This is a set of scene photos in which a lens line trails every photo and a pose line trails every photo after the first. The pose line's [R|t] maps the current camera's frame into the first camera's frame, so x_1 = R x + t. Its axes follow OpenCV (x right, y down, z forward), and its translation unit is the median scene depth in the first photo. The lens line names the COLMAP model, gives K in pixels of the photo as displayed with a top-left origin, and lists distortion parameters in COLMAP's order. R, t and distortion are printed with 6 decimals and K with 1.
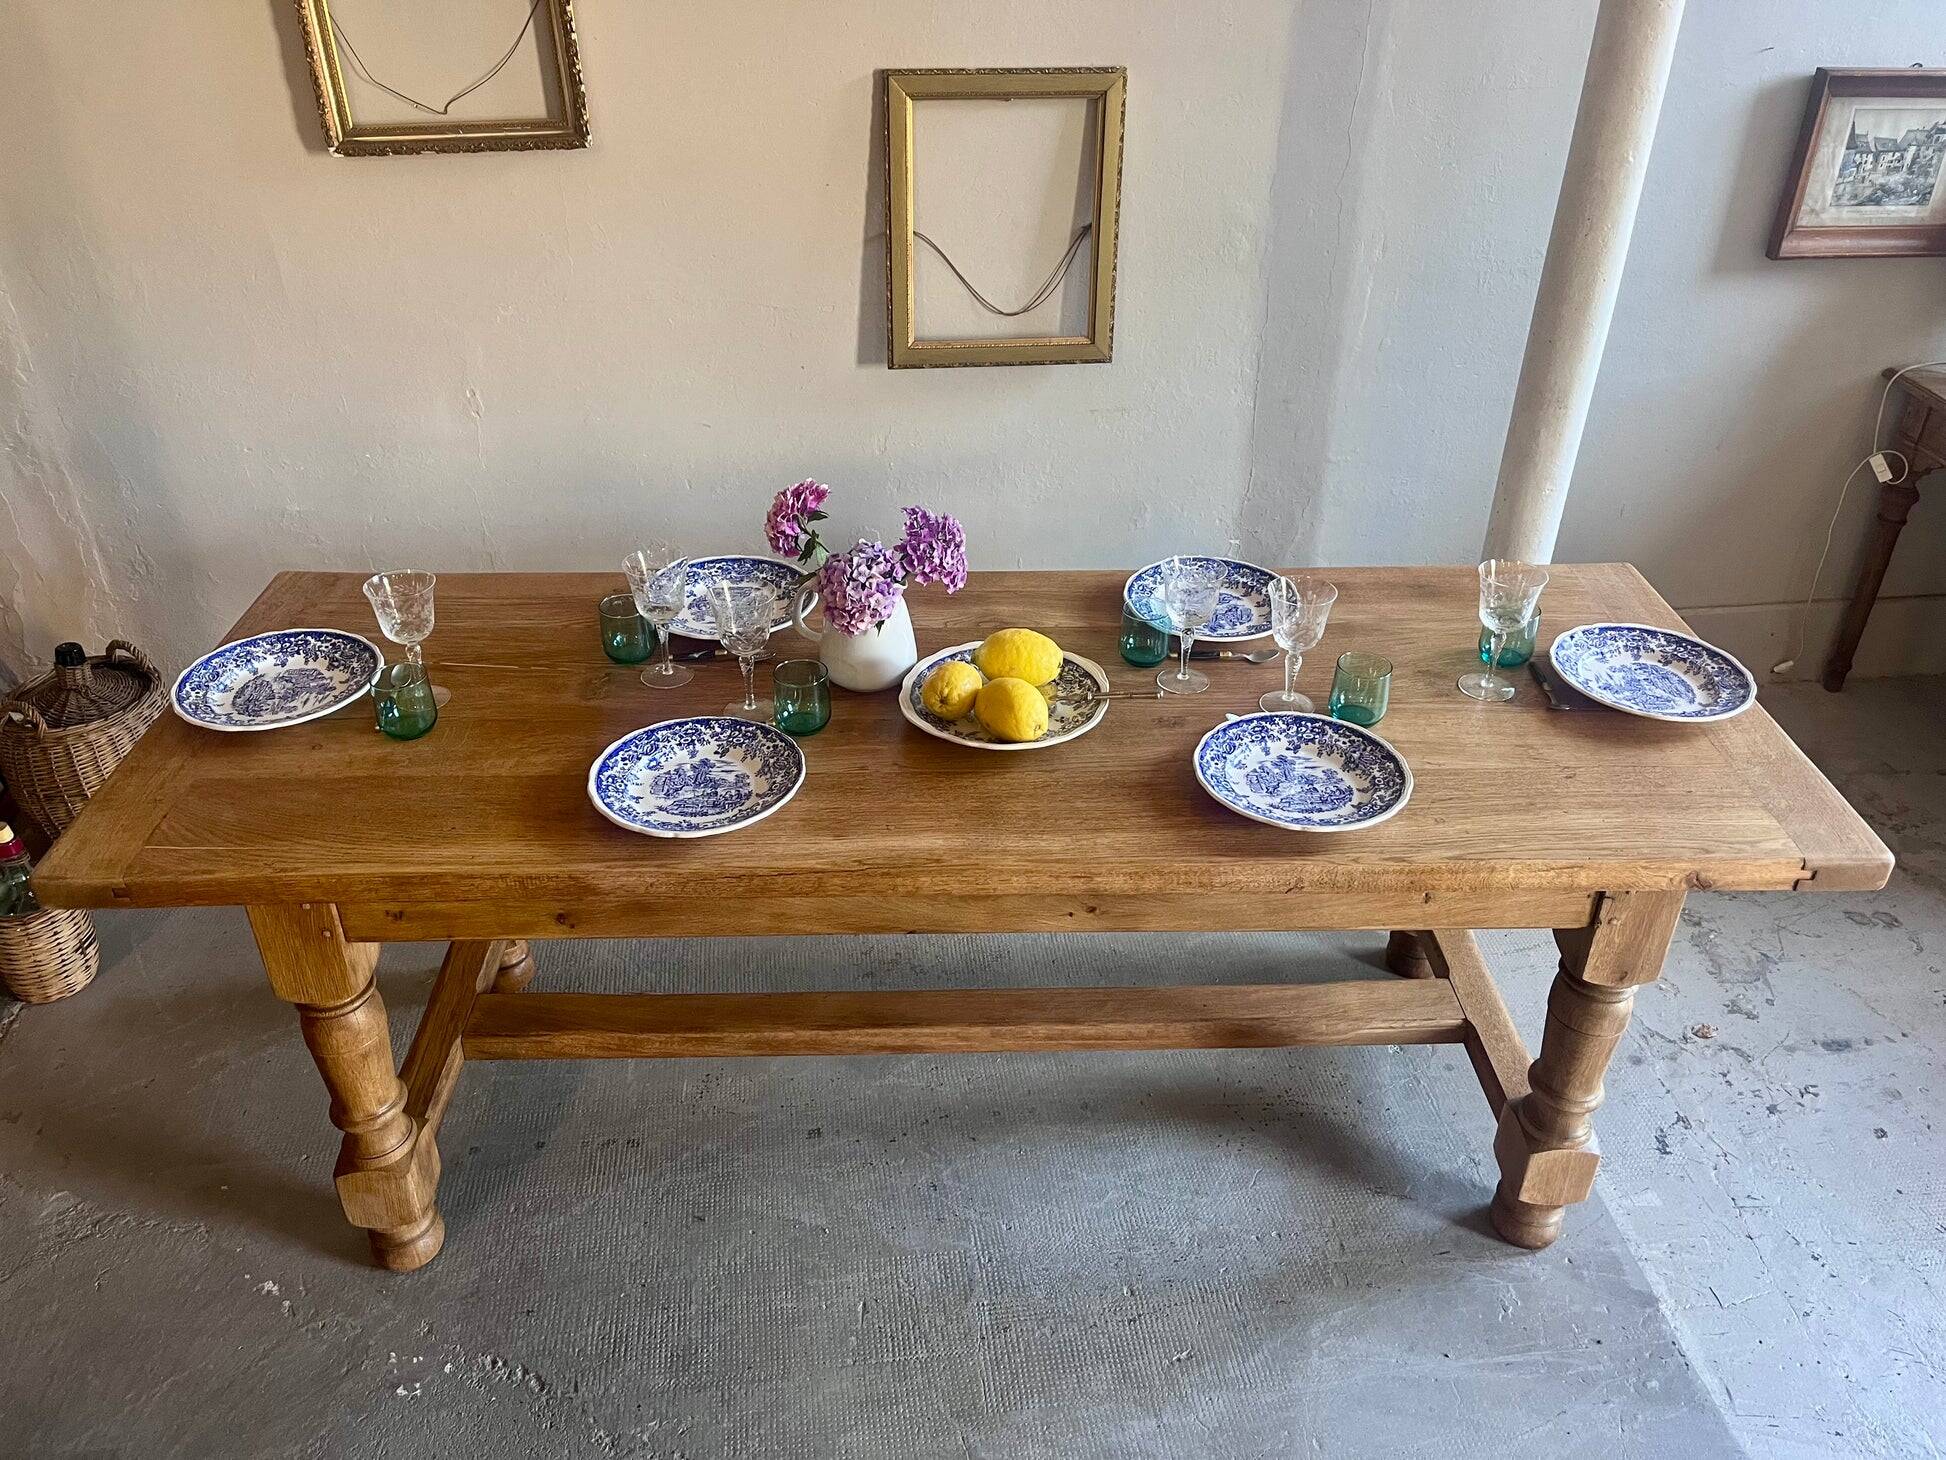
lens RADIAL K [[1498.0, 0, 976.3], [0, 1498.0, 730.7], [0, 0, 1]] dist [0.055312, -0.087505]
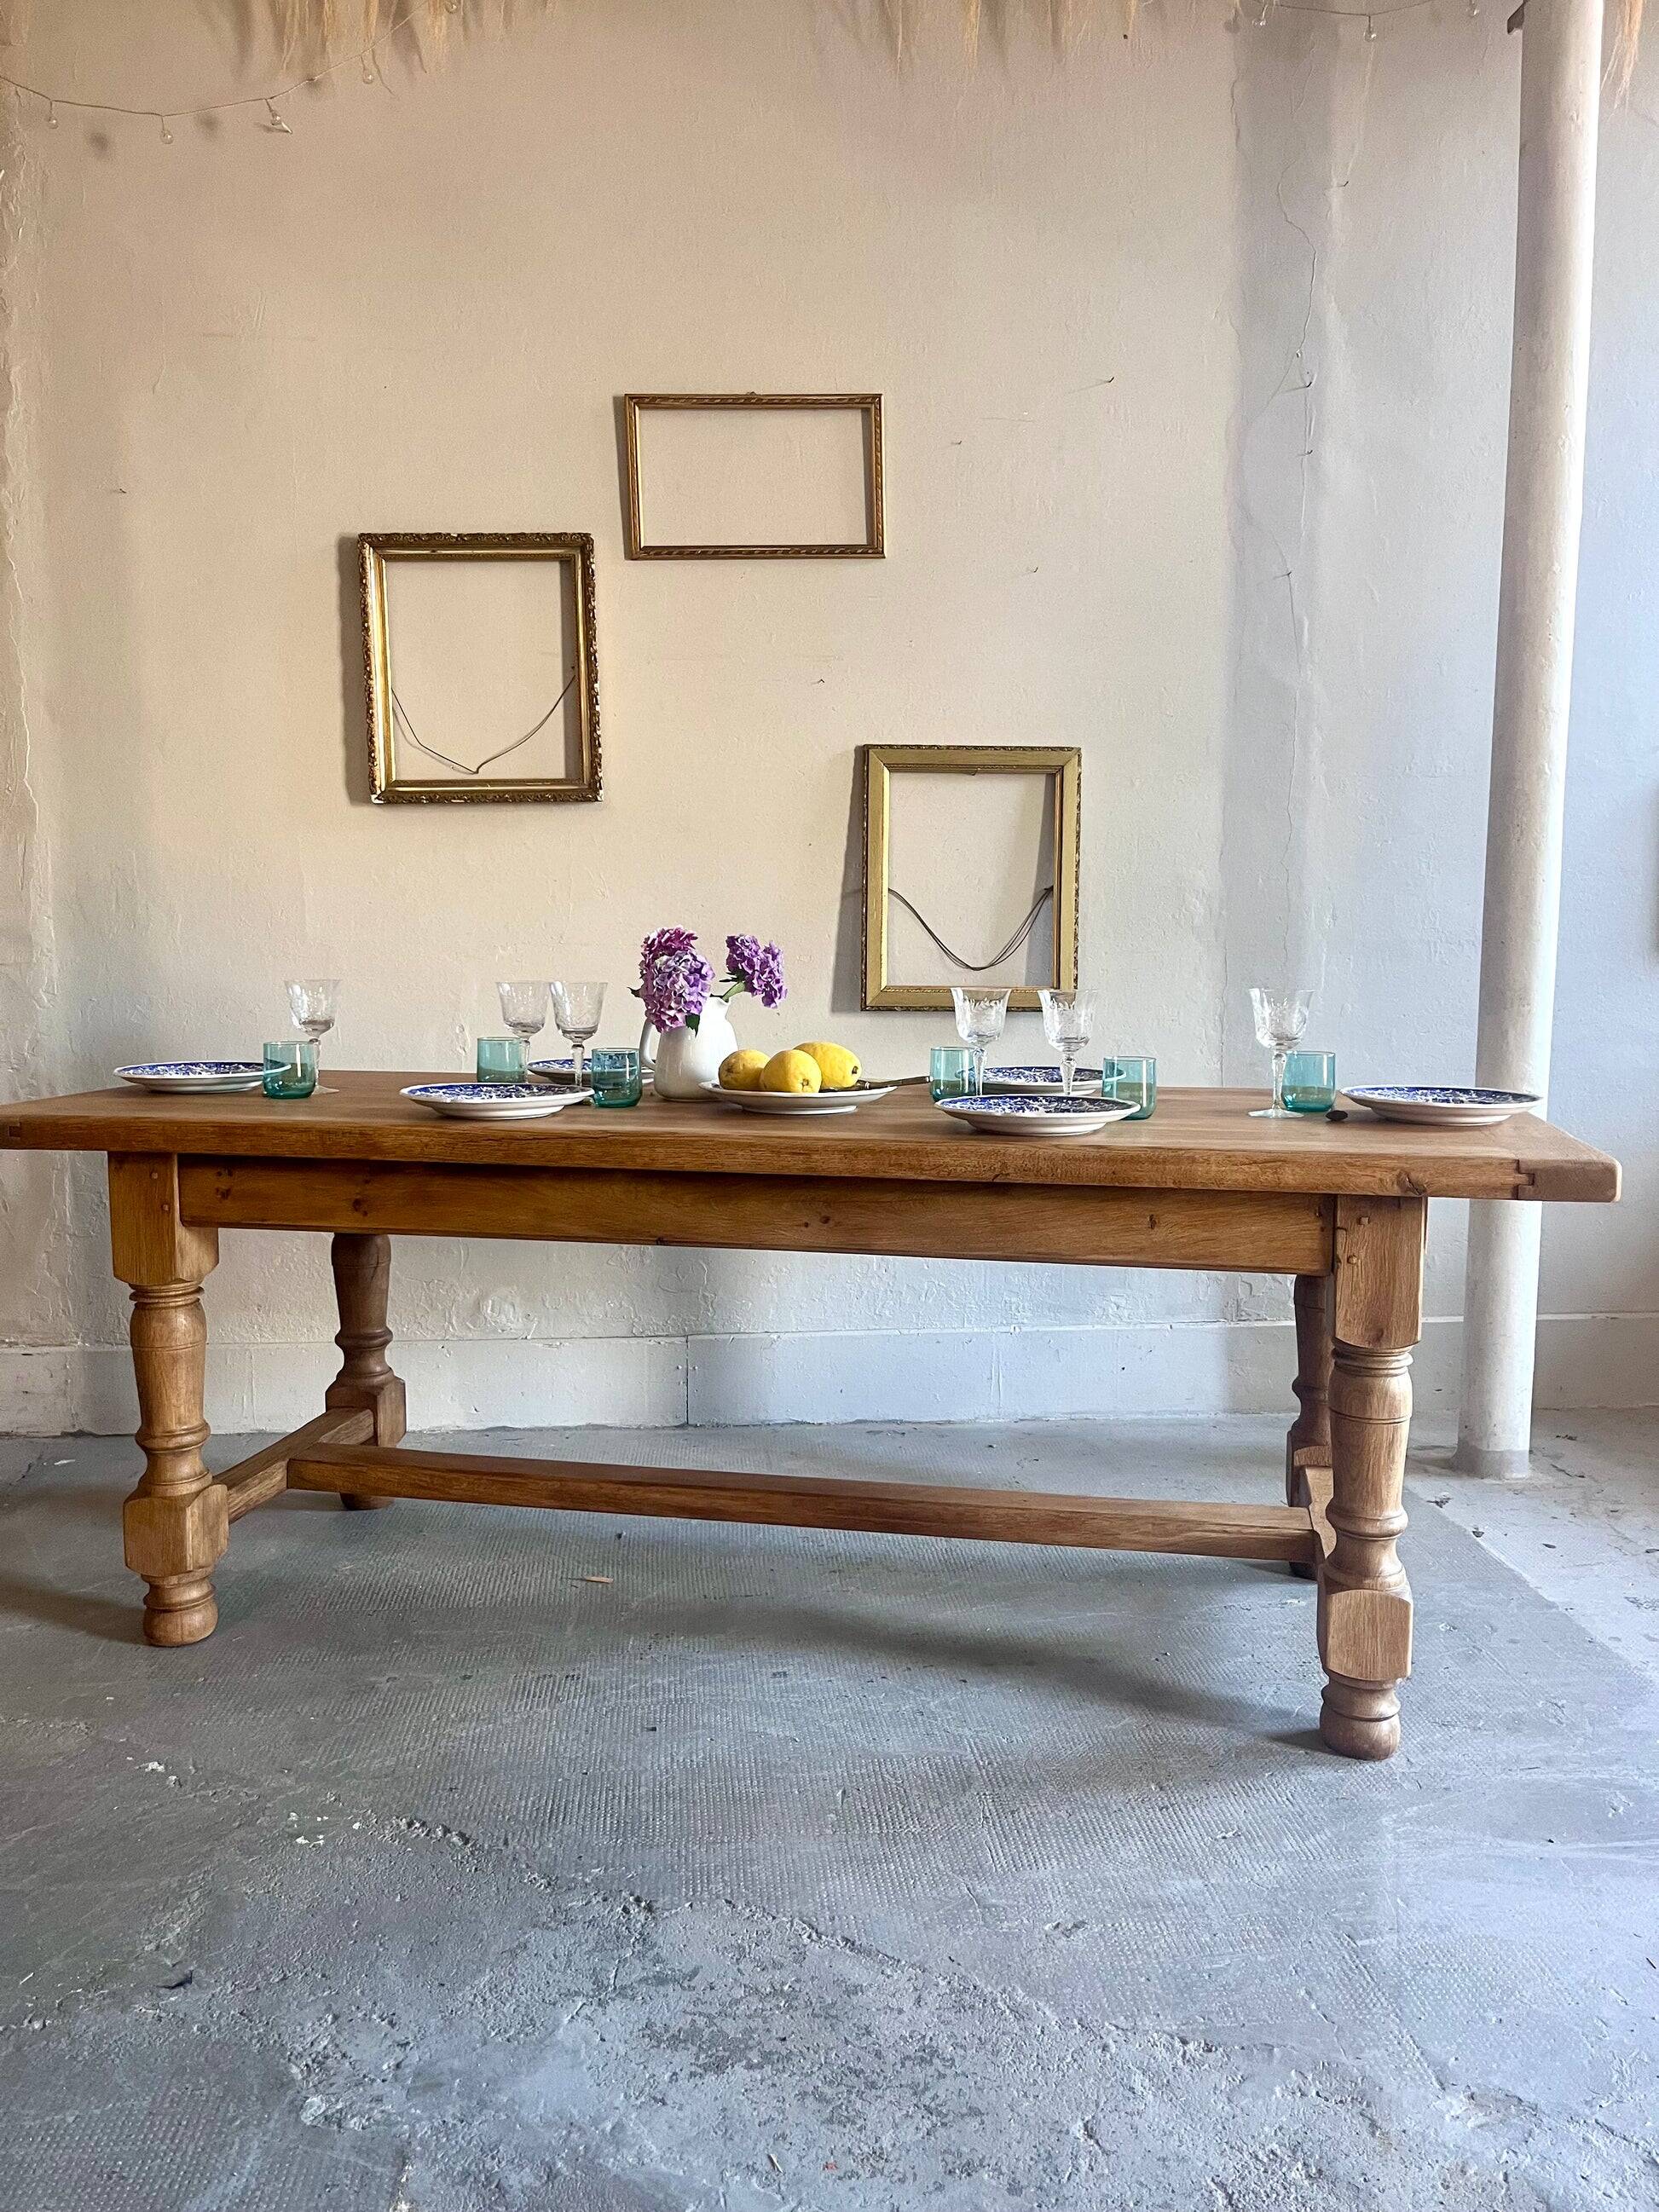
lens RADIAL K [[1702.9, 0, 840.1], [0, 1702.9, 1113.8], [0, 0, 1]] dist [0.055312, -0.087505]
pose [[0.999308, -0.000782, -0.037185, -0.035518], [-0.015703, 0.897428, -0.440882, 0.408300], [0.033715, 0.441161, 0.896794, -0.026975]]
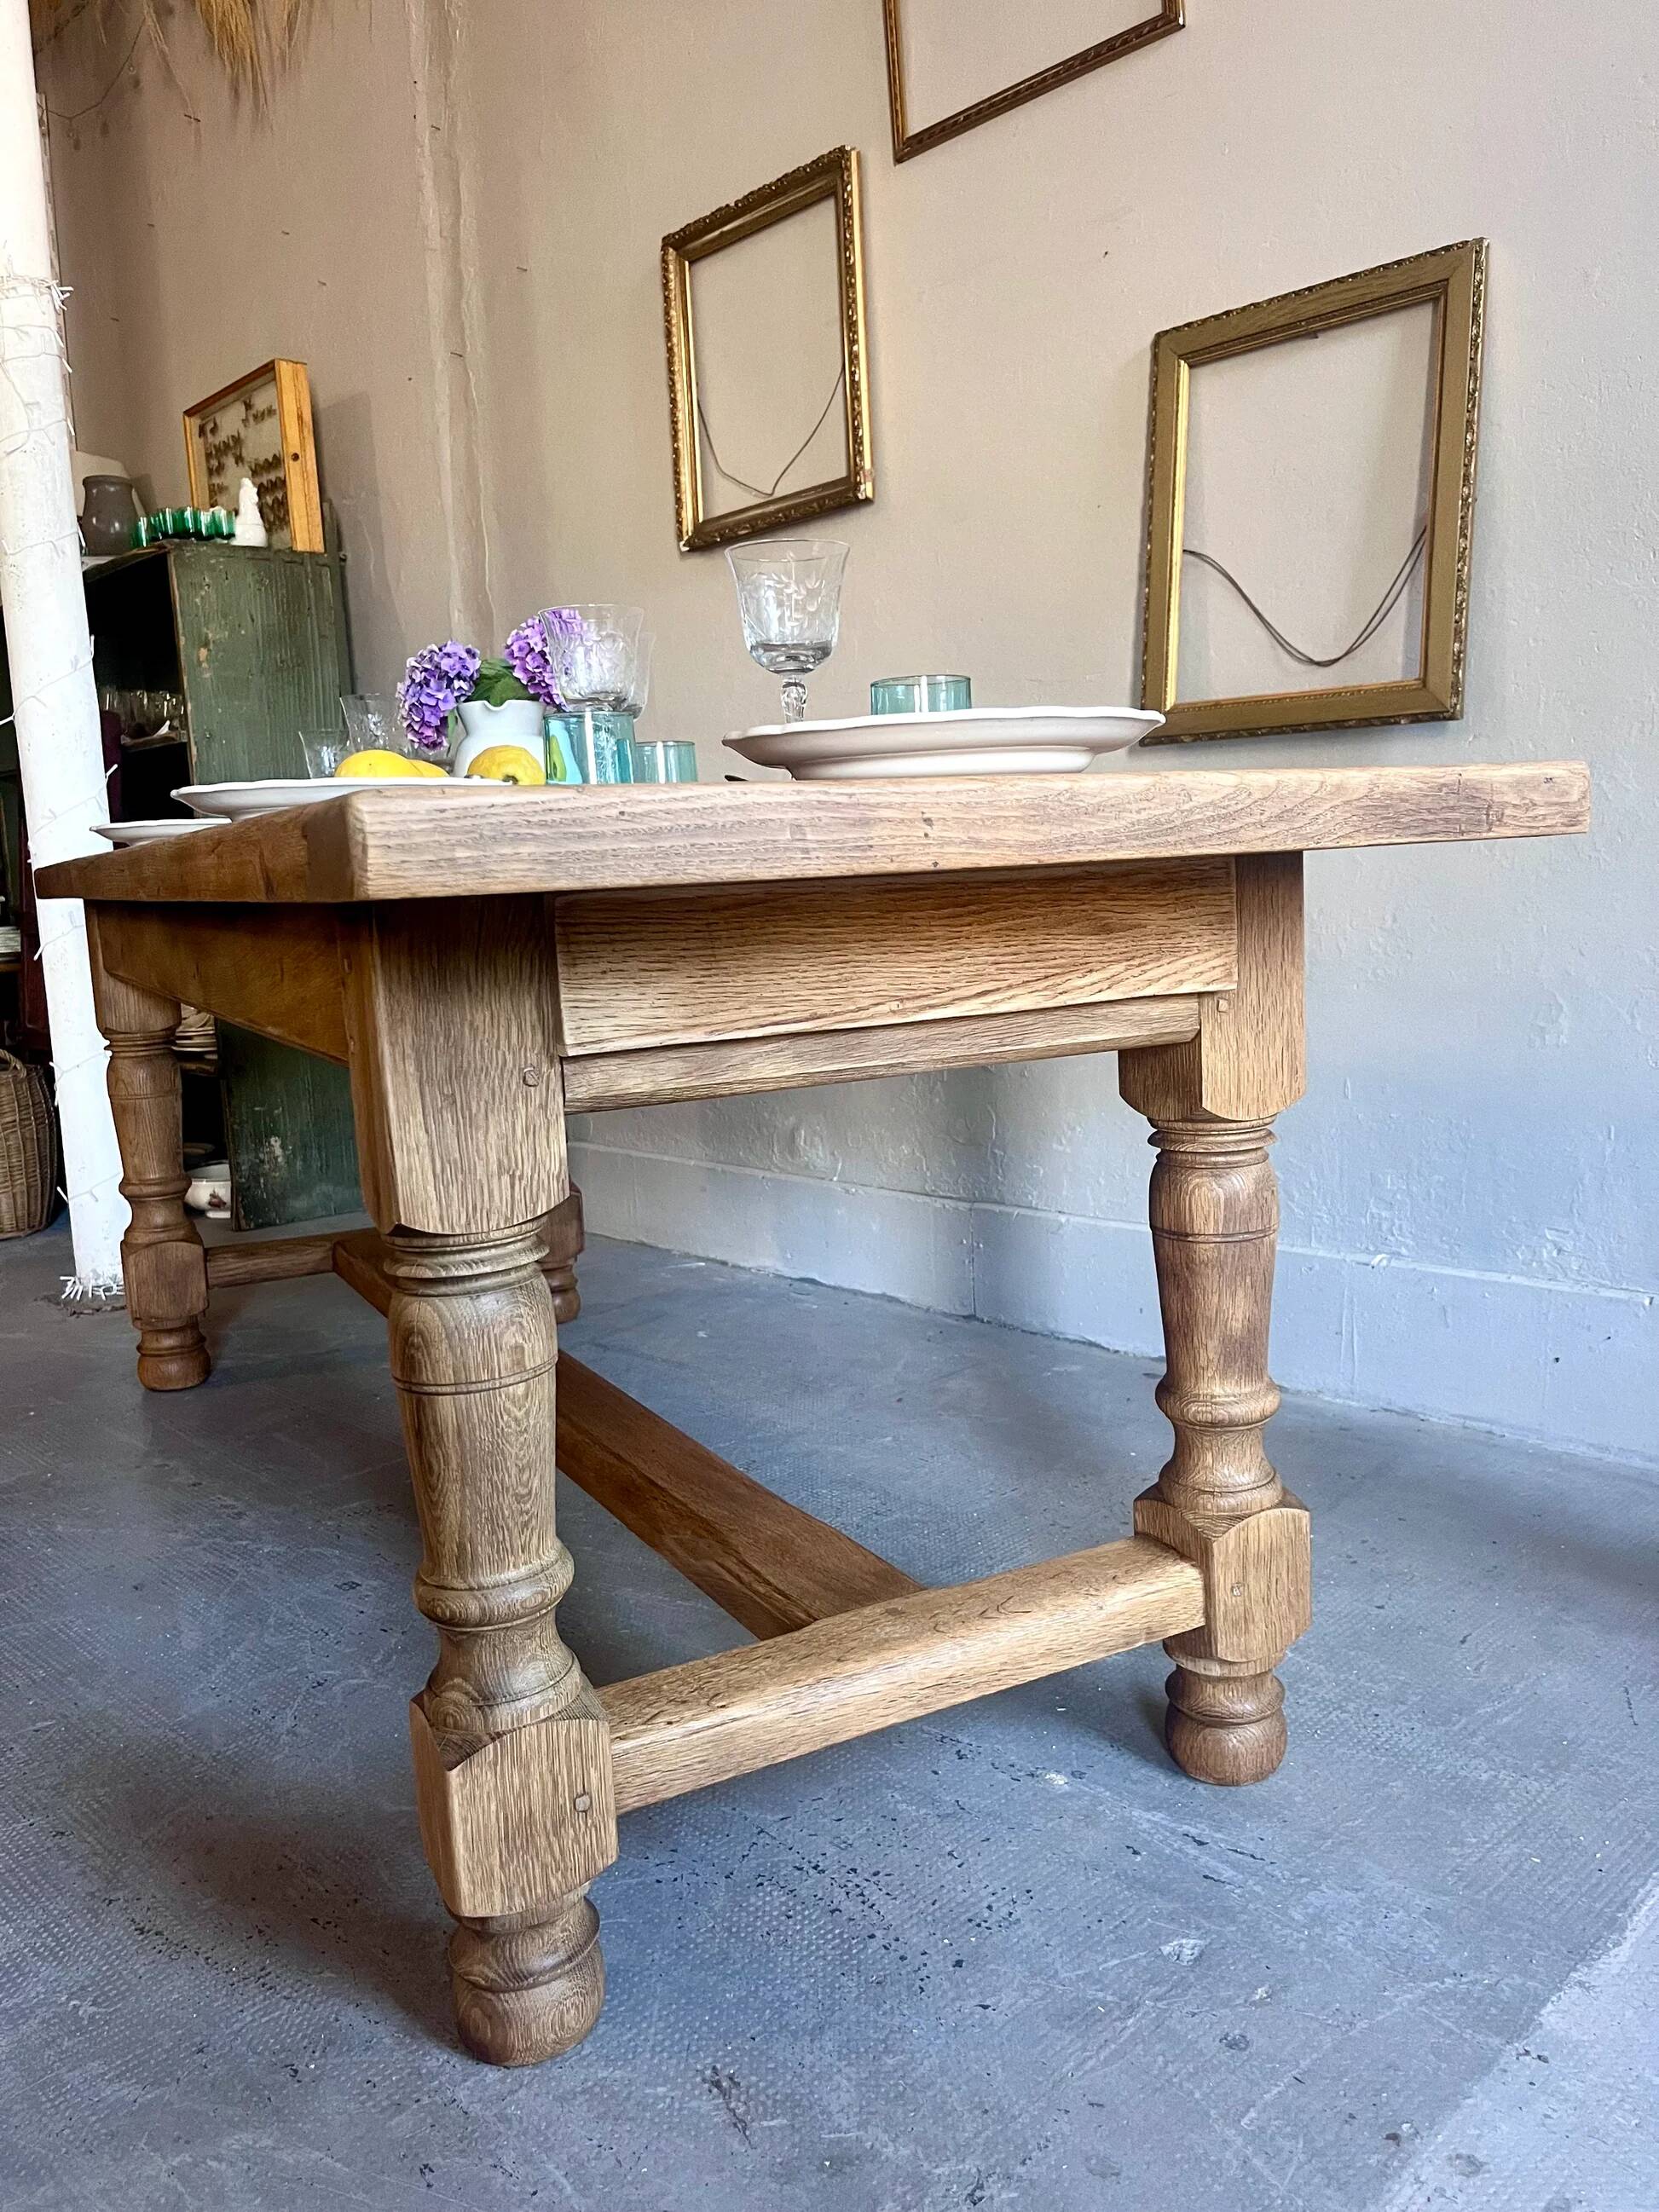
lens RADIAL K [[1702.9, 0, 825.0], [0, 1702.9, 1109.3], [0, 0, 1]] dist [0.055312, -0.087505]
pose [[0.601097, 0.080499, -0.795111, 0.590215], [-0.387299, 0.899617, -0.201716, 0.149174], [0.699057, 0.429197, 0.571934, 0.621639]]
